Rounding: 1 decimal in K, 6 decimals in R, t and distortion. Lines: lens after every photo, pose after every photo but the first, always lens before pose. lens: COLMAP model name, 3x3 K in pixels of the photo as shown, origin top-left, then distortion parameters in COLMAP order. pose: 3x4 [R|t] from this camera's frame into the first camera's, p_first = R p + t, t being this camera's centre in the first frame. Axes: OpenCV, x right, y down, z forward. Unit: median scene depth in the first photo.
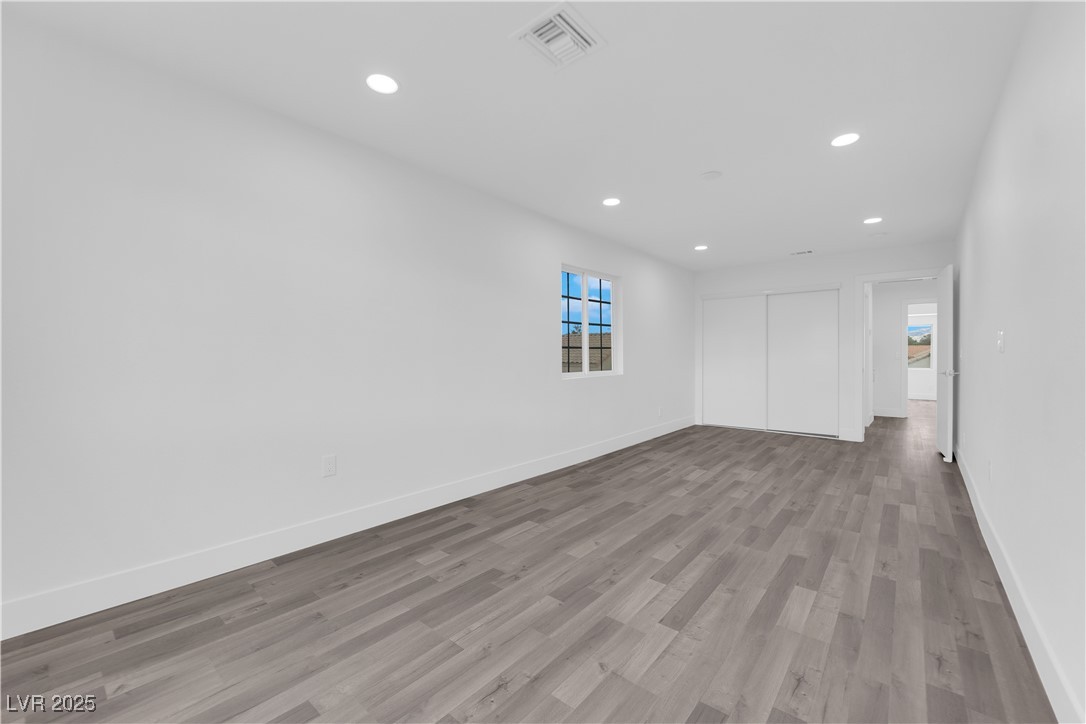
lens RADIAL K [[434.9, 0, 542.6], [0, 434.9, 359.3], [0, 0, 1]] dist [-0.009267, -0.005192]
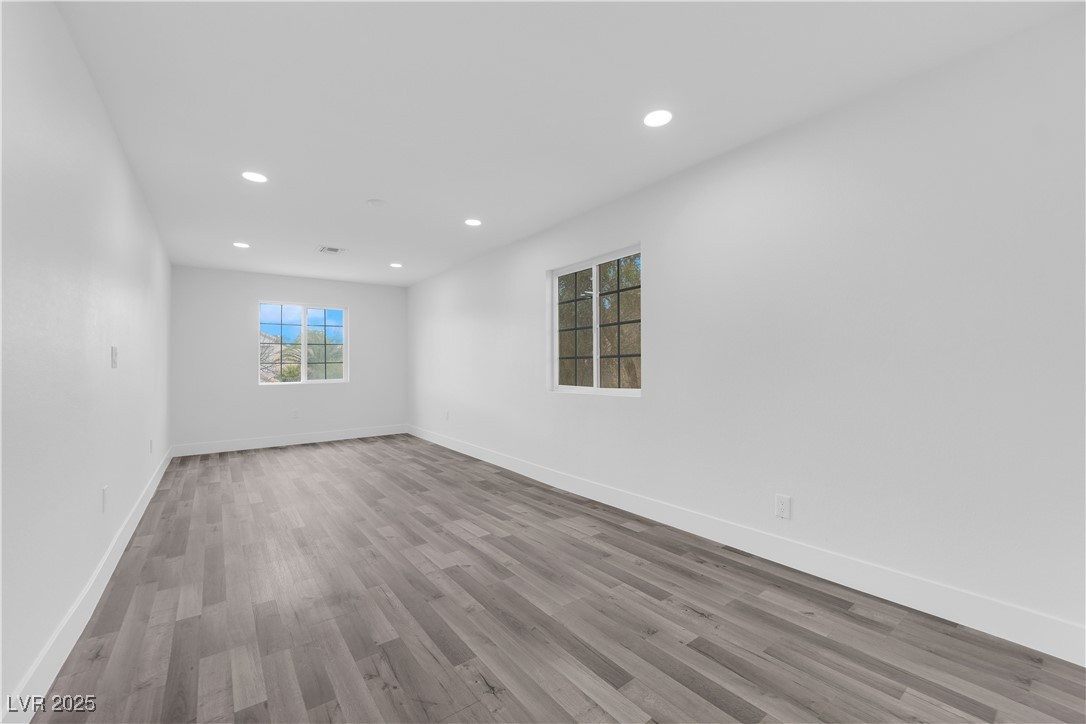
lens RADIAL K [[434.9, 0, 542.6], [0, 434.9, 359.3], [0, 0, 1]] dist [-0.009267, -0.005192]
pose [[-0.218509, -0.010646, -0.975777, 1.194499], [-0.002042, 0.999943, -0.010453, -0.018715], [0.975833, -0.000292, -0.218519, 1.448871]]
